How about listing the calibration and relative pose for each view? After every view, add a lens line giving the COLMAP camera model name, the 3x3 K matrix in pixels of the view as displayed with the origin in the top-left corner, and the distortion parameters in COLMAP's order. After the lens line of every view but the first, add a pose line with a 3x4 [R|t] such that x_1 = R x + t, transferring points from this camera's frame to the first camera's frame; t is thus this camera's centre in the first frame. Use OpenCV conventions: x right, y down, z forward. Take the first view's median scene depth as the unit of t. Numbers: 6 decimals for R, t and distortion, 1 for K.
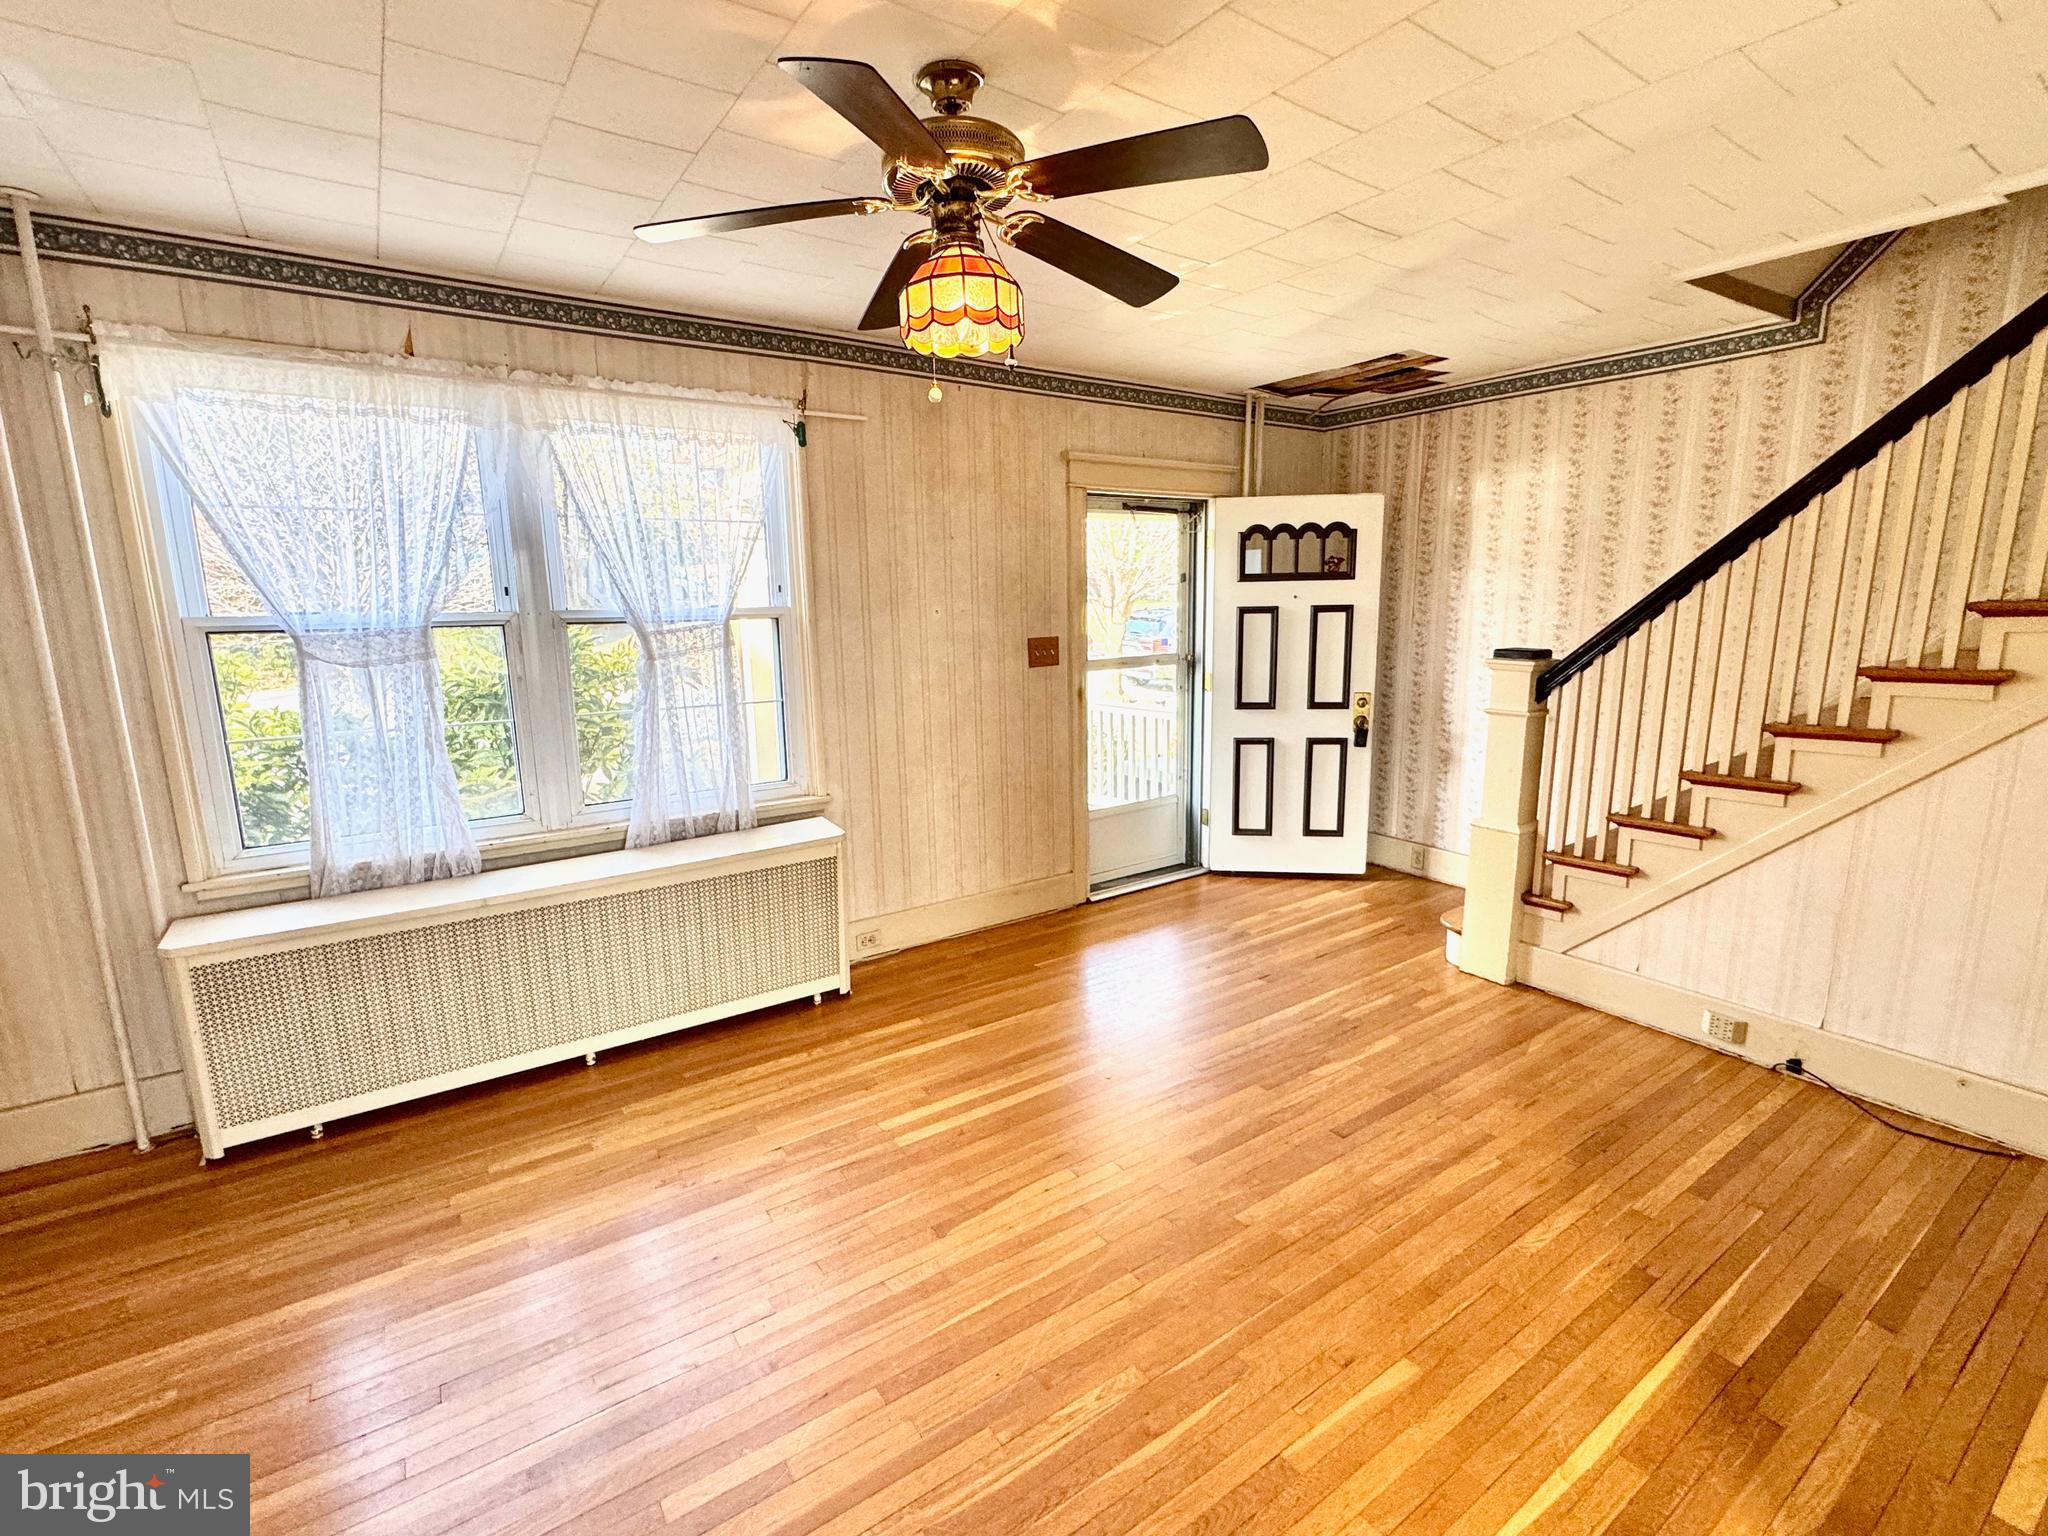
lens RADIAL K [[928.3, 0, 1026.8], [0, 928.3, 772.0], [0, 0, 1]] dist [-0.002449, -0.000190]
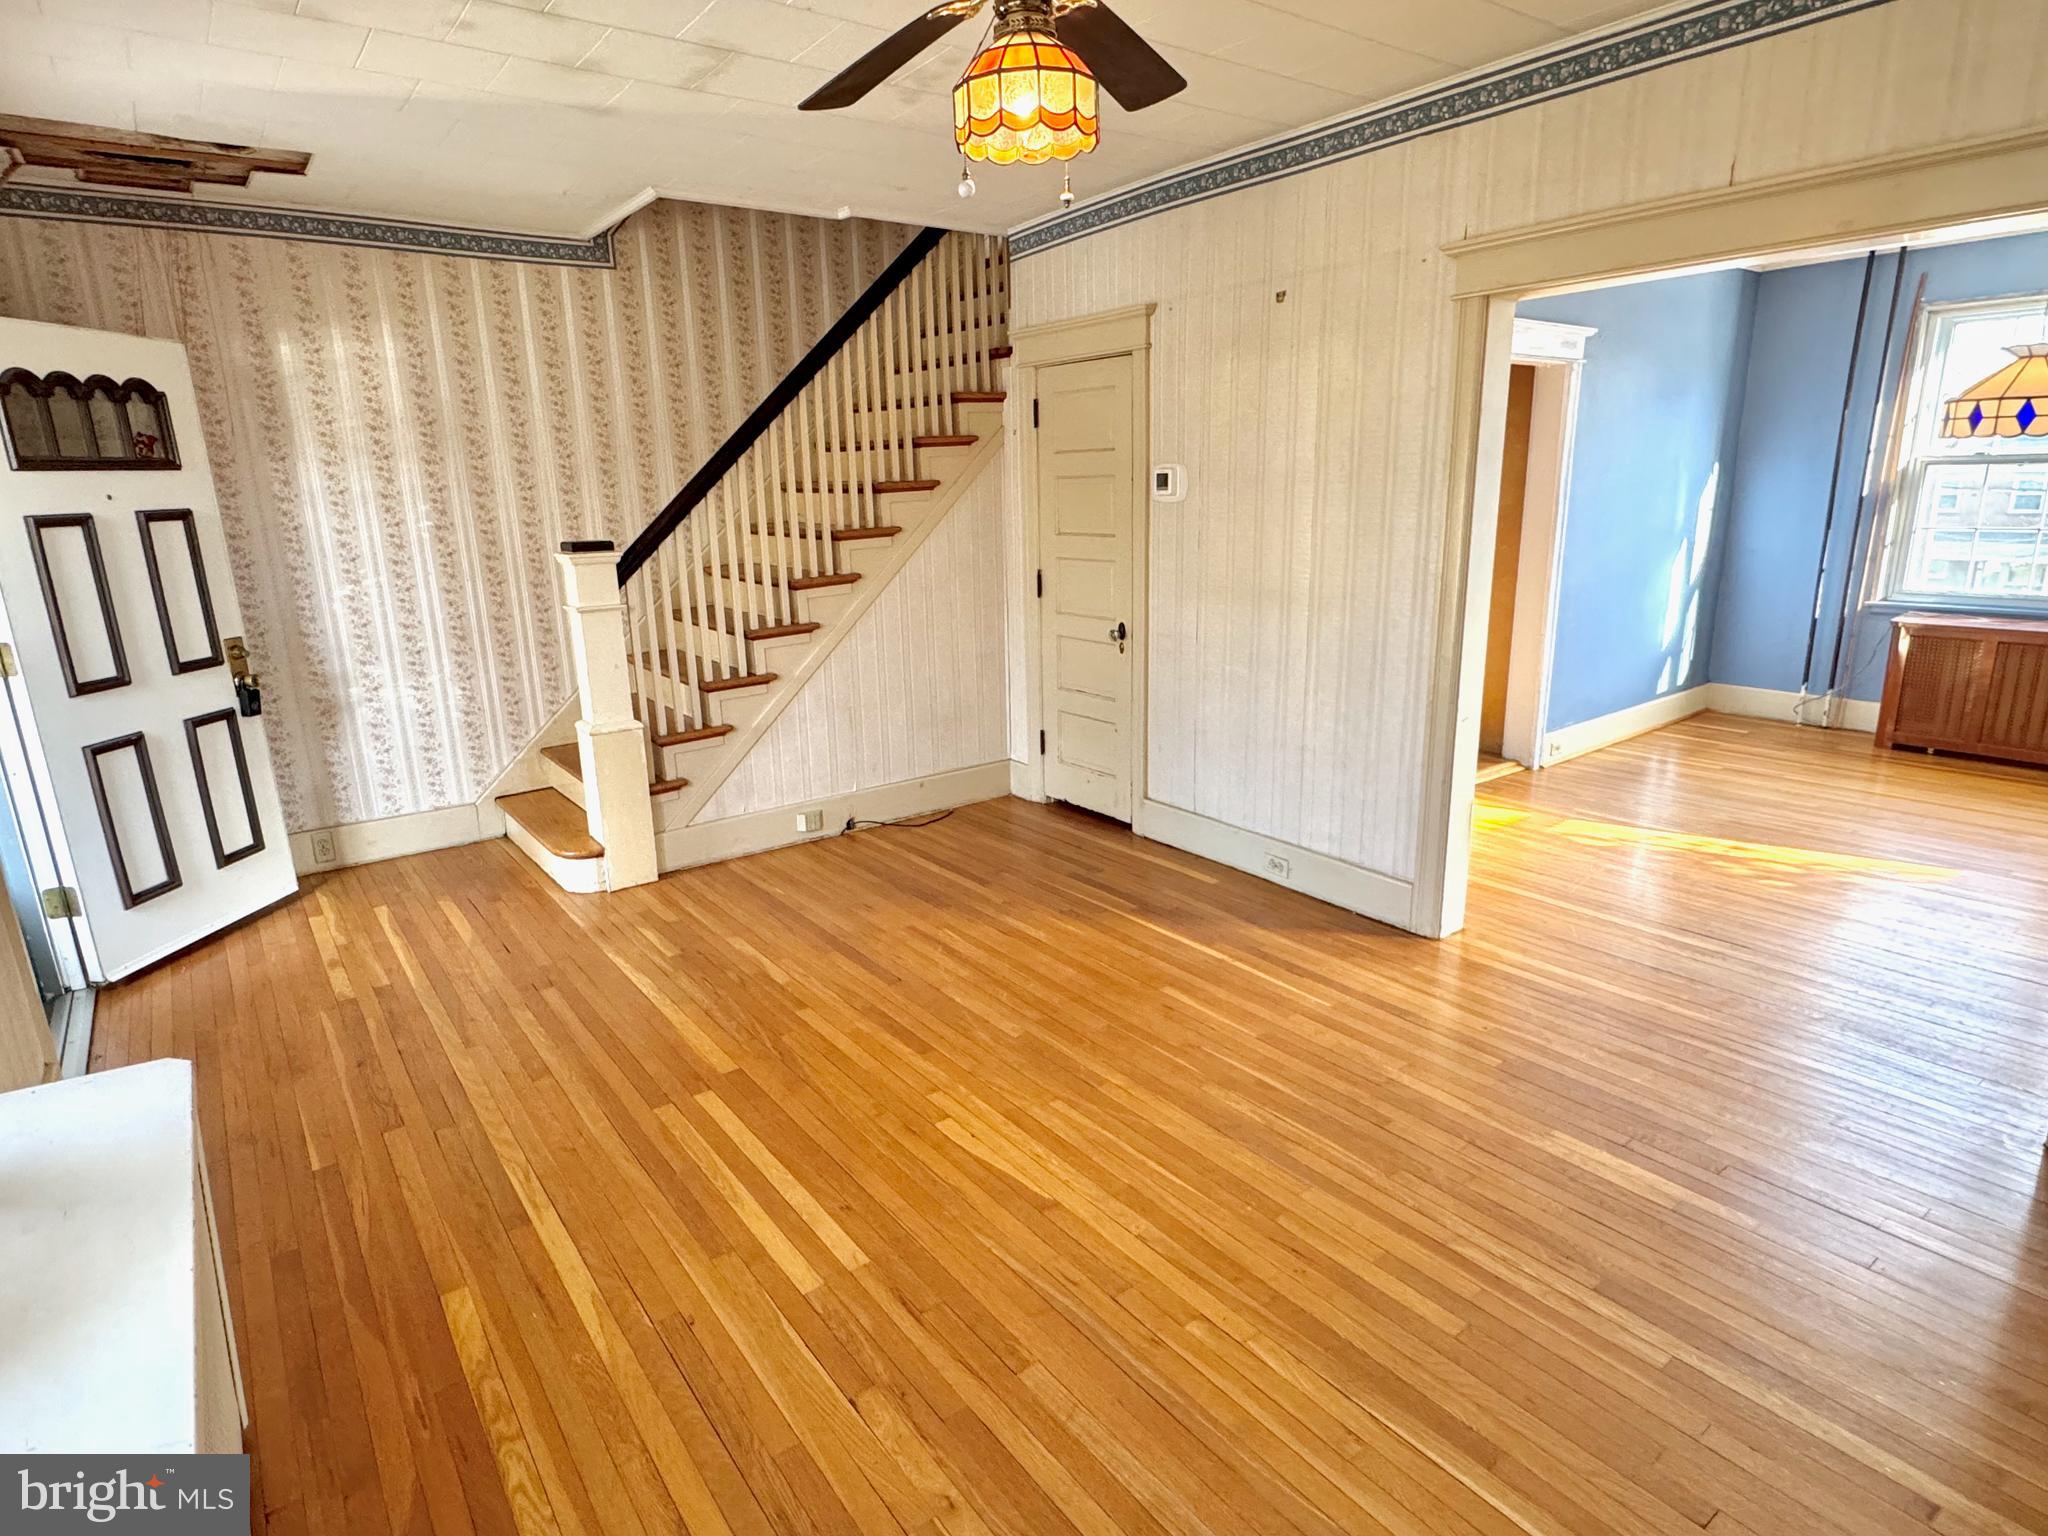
lens RADIAL K [[1097.9, 0, 1017.6], [0, 1097.9, 769.3], [0, 0, 1]] dist [-0.001977, -0.001626]
pose [[-0.039634, -0.240719, 0.969785, -0.621727], [0.212563, 0.946302, 0.243577, -0.089536], [-0.976343, 0.215794, 0.013662, 0.585023]]
